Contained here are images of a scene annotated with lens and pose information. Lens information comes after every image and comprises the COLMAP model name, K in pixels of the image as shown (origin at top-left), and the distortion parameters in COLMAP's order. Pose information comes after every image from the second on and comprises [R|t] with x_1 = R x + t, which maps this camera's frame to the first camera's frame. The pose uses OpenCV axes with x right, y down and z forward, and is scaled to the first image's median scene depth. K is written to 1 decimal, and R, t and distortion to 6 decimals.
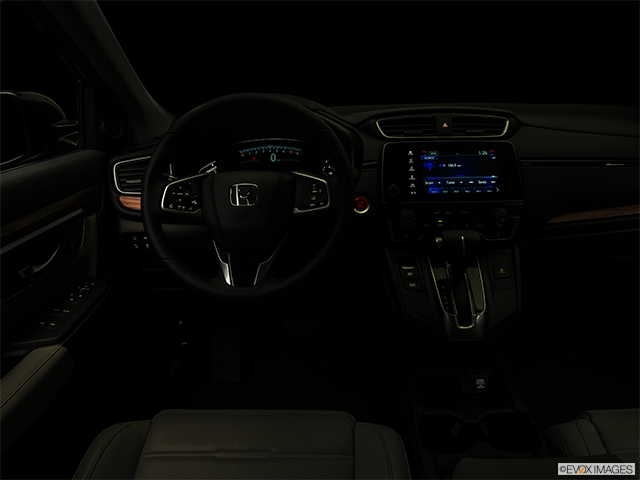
lens RADIAL K [[490.0, 0, 320.0], [0, 490.0, 240.0], [0, 0, 1]] dist [-0.144398, 0.087939]
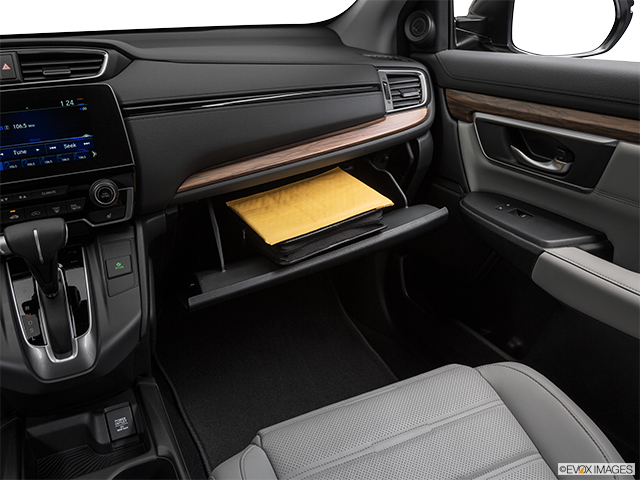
lens RADIAL K [[566.4, 0, 320.0], [0, 566.4, 240.0], [0, 0, 1]] dist [-0.089913, 0.094980]
pose [[0.877849, -0.178337, 0.444495, 0.271625], [0.154024, 0.983907, 0.090569, -0.003185], [-0.453494, -0.011043, 0.891191, 0.114399]]
